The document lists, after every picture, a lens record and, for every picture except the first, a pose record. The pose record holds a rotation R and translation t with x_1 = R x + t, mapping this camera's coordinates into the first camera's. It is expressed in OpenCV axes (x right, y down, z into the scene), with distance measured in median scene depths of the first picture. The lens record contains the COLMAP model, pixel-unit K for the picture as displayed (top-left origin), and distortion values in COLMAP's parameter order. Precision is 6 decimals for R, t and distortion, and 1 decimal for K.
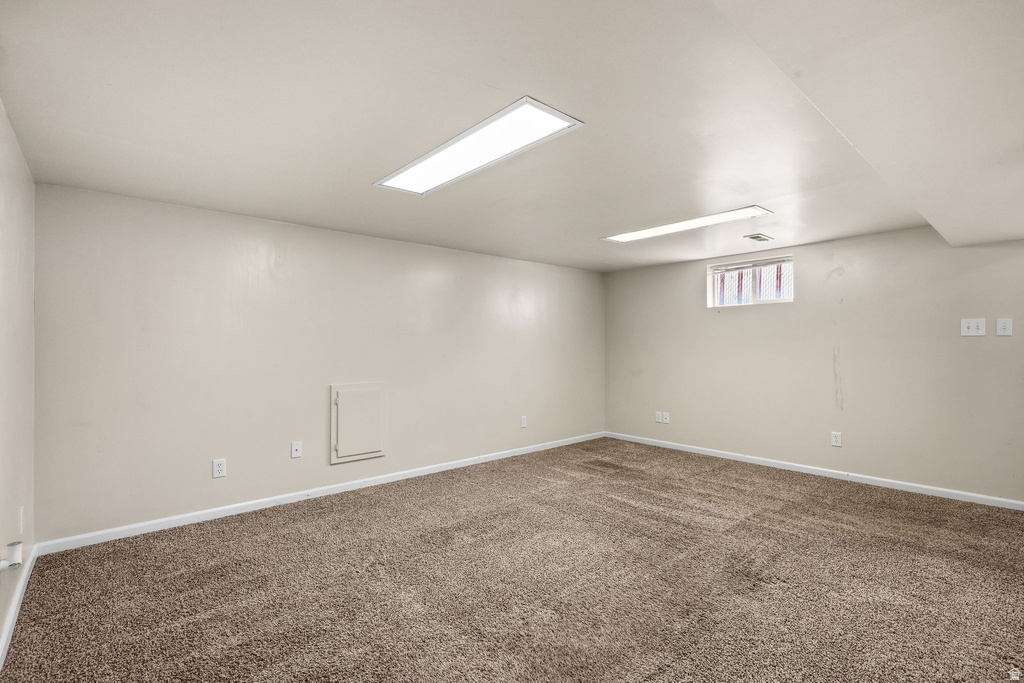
lens RADIAL K [[470.0, 0, 512.6], [0, 470.0, 342.9], [0, 0, 1]] dist [-0.002983, -0.000328]
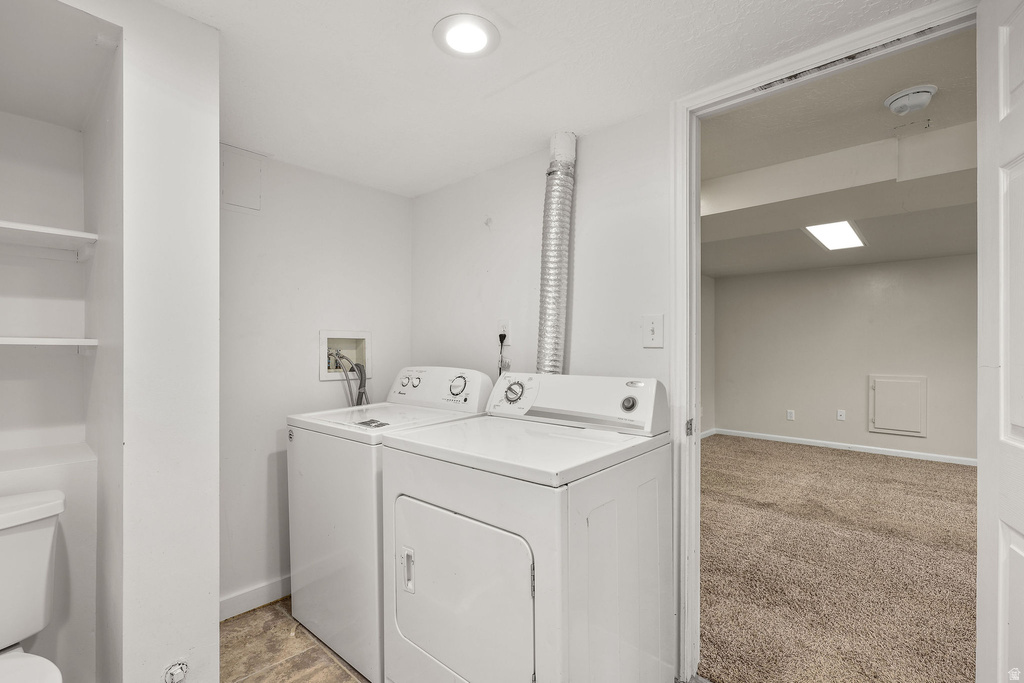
lens RADIAL K [[470.0, 0, 512.8], [0, 470.0, 344.0], [0, 0, 1]] dist [-0.002983, -0.000328]
pose [[0.115447, -0.001768, -0.993312, 0.901013], [0.005832, 0.999982, -0.001102, -0.011351], [0.993296, -0.005666, 0.115456, -0.236250]]
